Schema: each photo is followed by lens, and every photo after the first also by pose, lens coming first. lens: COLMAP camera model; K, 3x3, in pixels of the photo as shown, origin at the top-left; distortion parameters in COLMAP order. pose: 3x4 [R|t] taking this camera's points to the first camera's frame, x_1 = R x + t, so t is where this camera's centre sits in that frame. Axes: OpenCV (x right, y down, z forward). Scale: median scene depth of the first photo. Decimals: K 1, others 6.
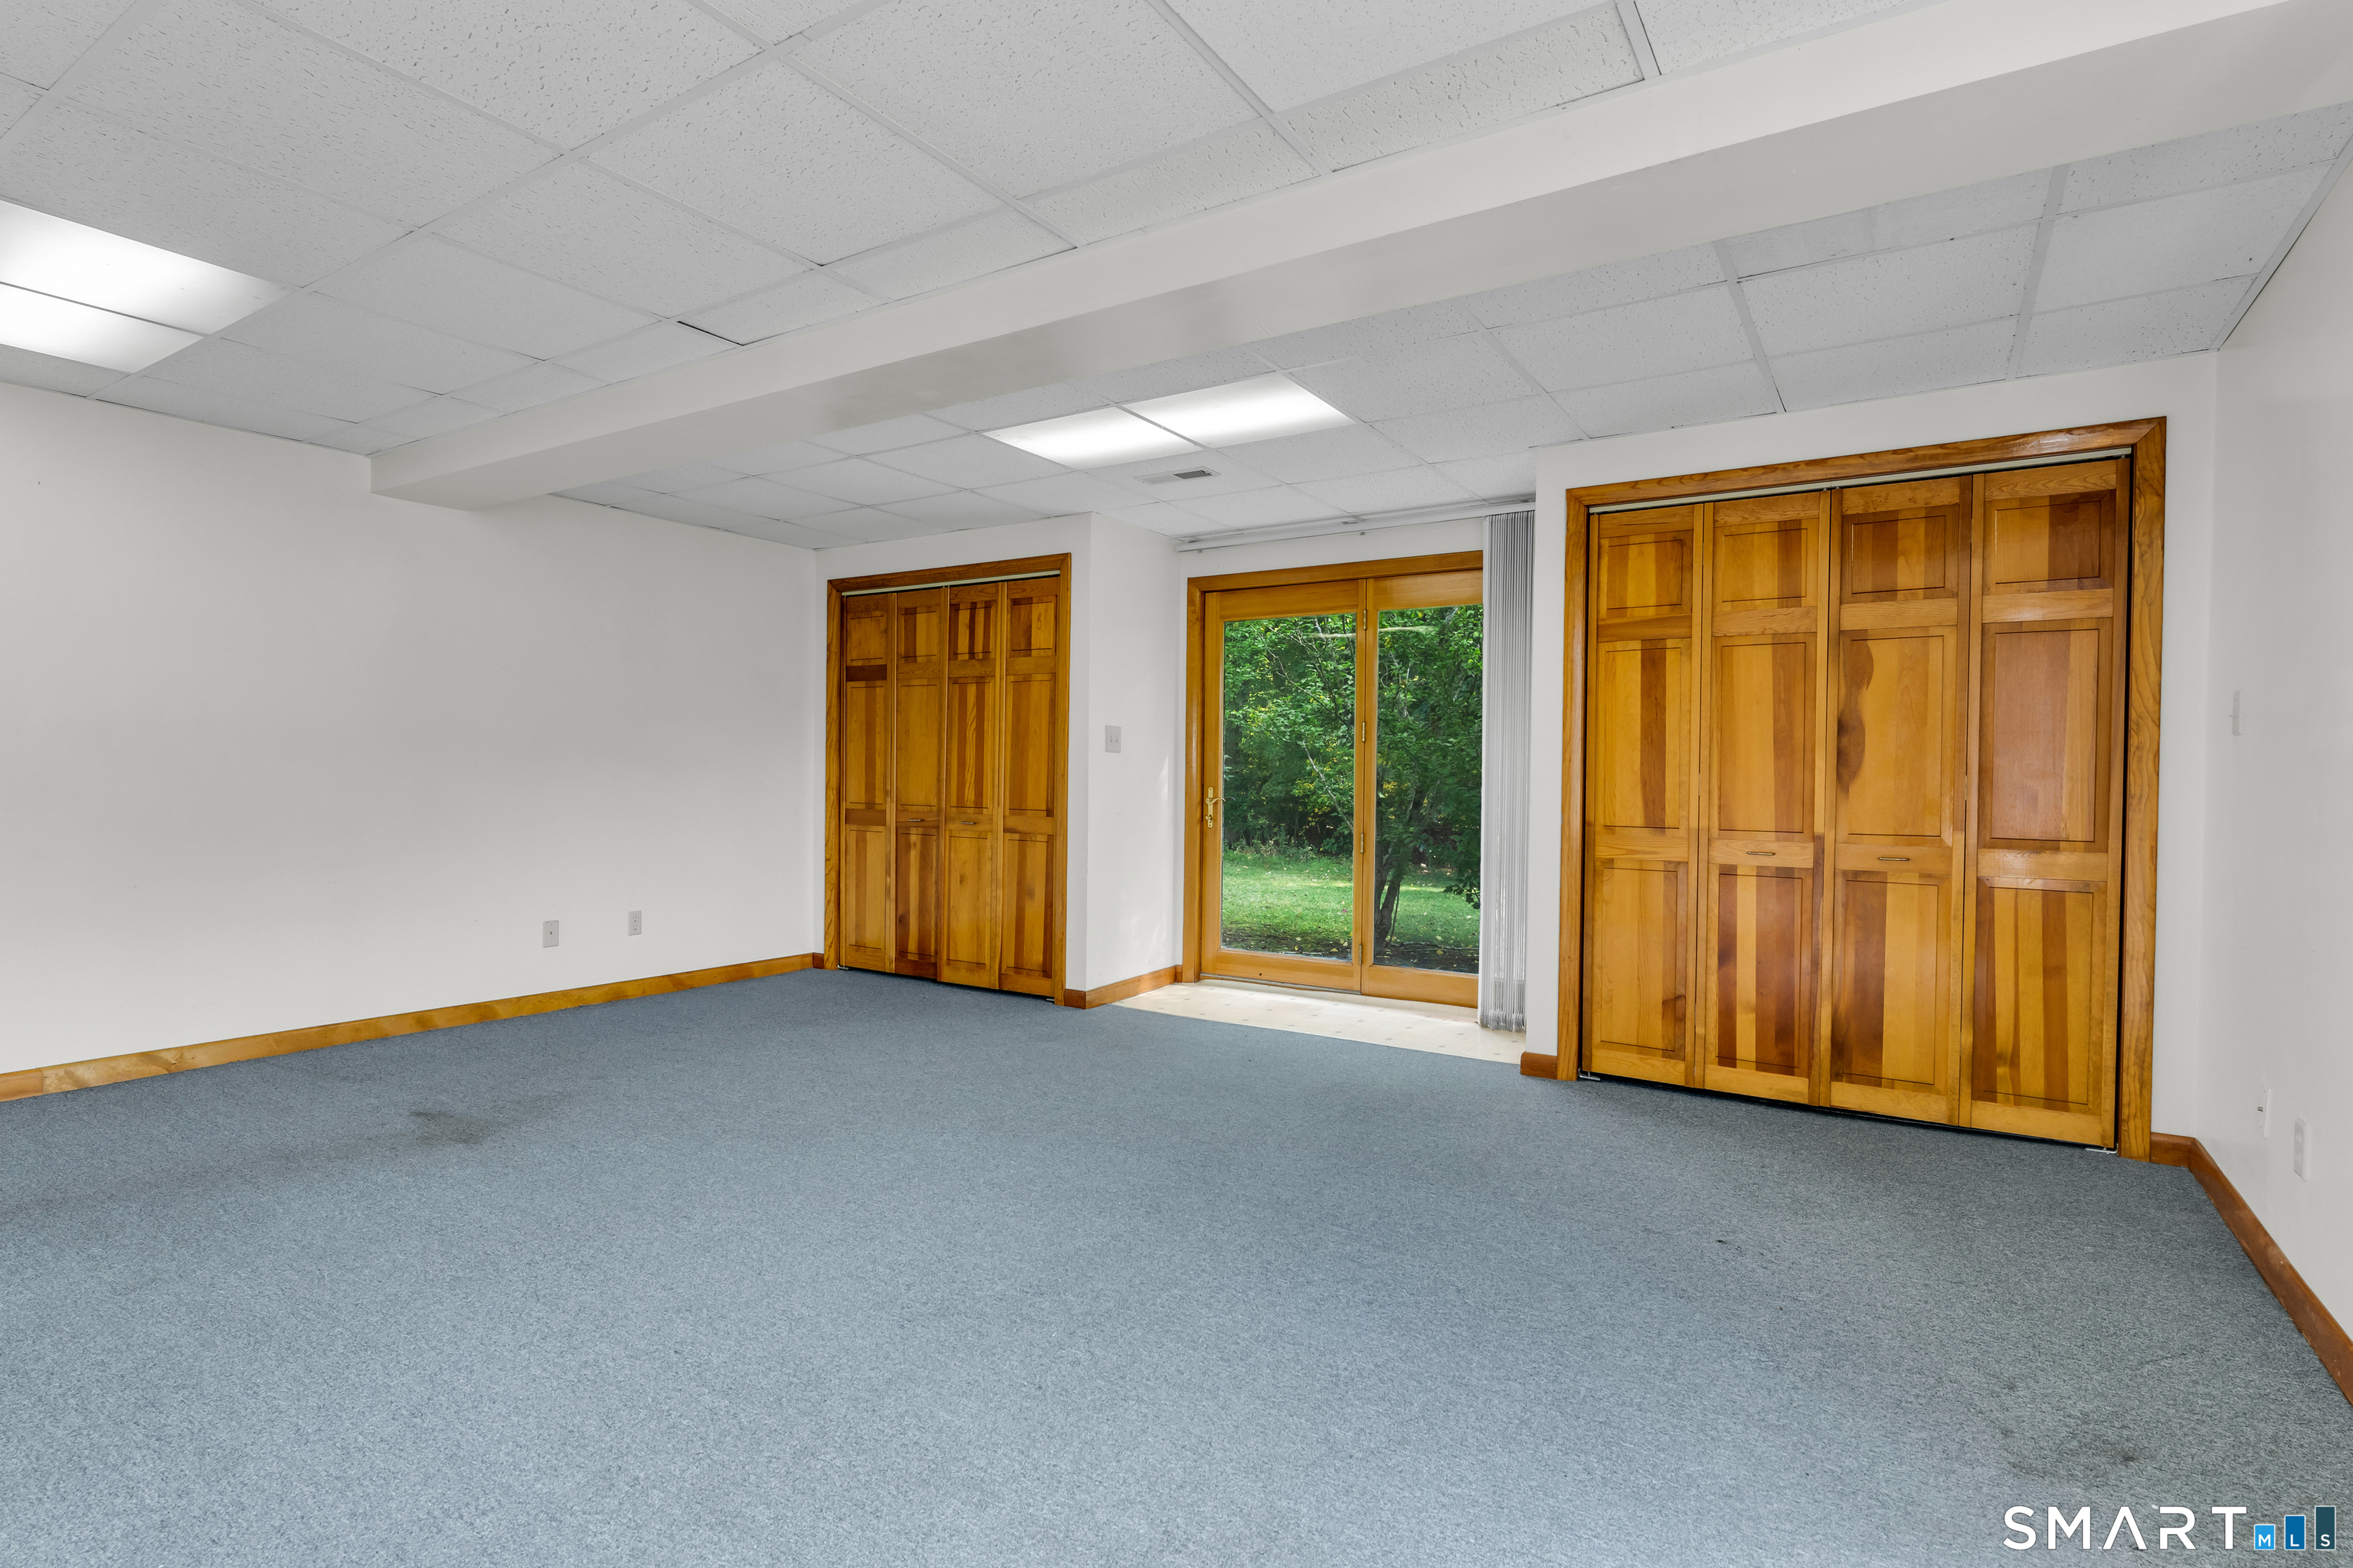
lens RADIAL K [[1198.1, 0, 1200.3], [0, 1198.1, 774.1], [0, 0, 1]] dist [-0.001337, 0.000275]
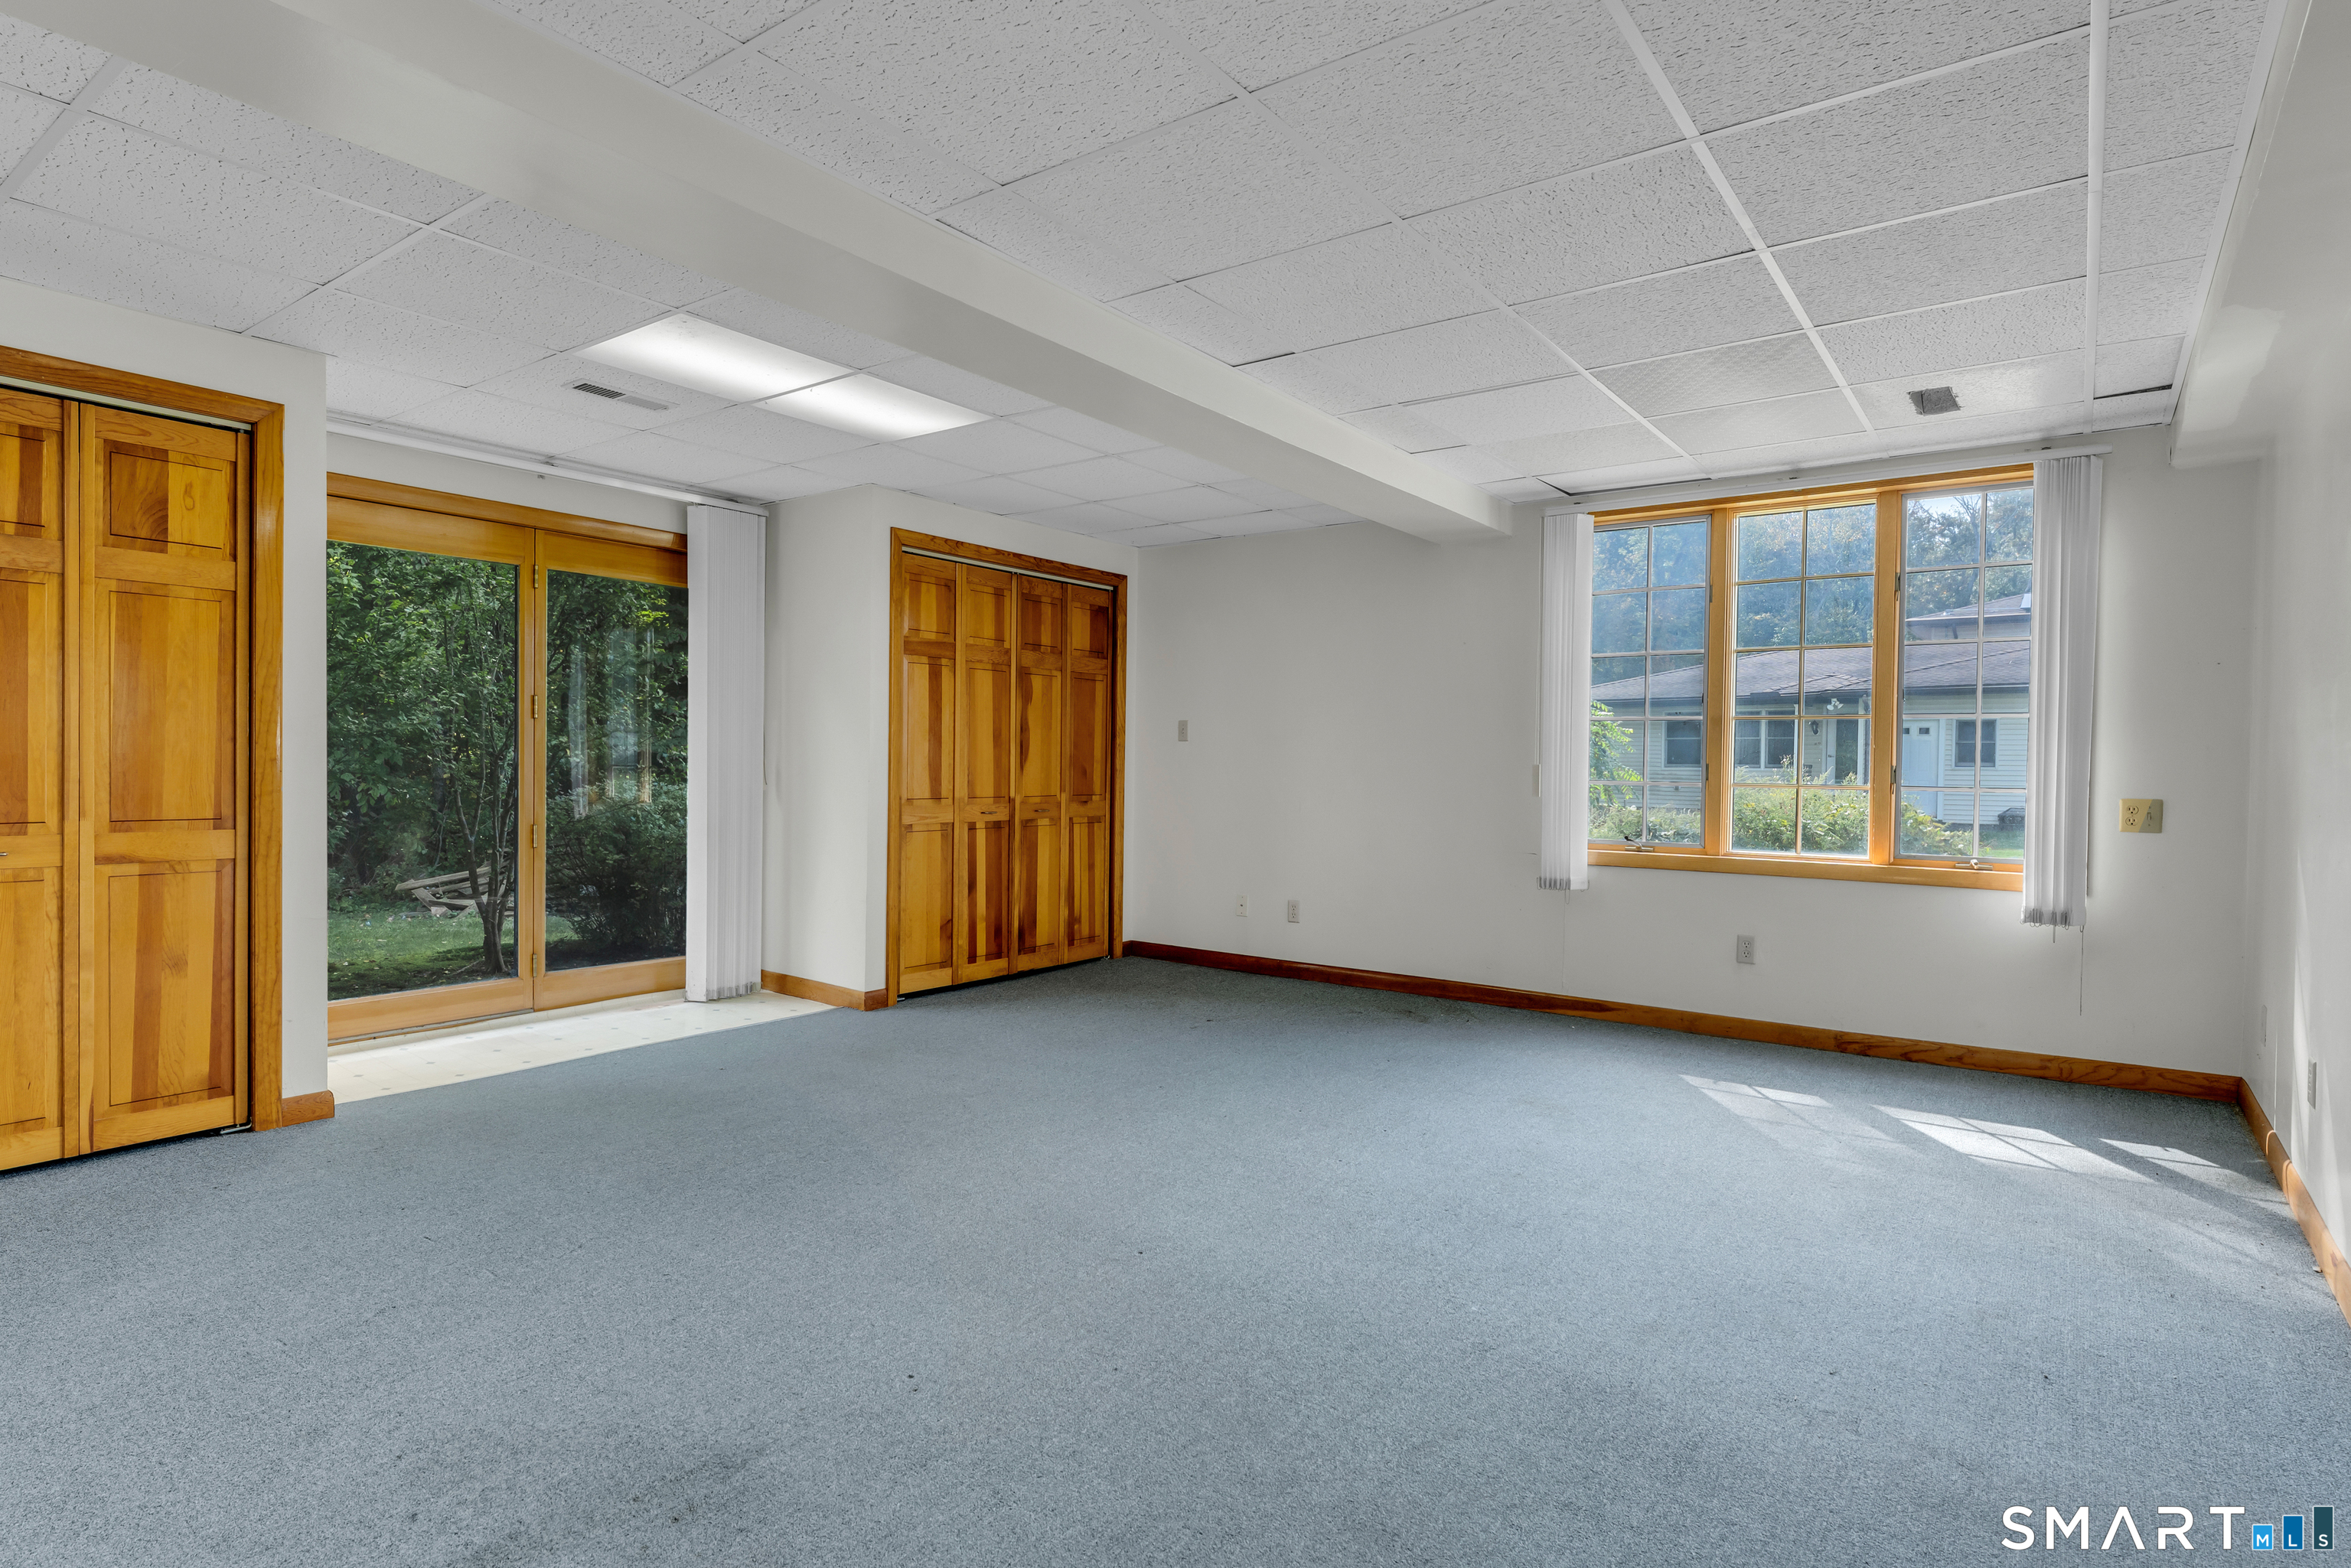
lens RADIAL K [[1197.0, 0, 1194.0], [0, 1197.0, 784.1], [0, 0, 1]] dist [-0.001337, 0.000275]
pose [[0.053709, -0.027165, 0.998187, -0.963461], [-0.009379, 0.999572, 0.027707, -0.011485], [-0.998513, -0.010850, 0.053431, 0.662008]]
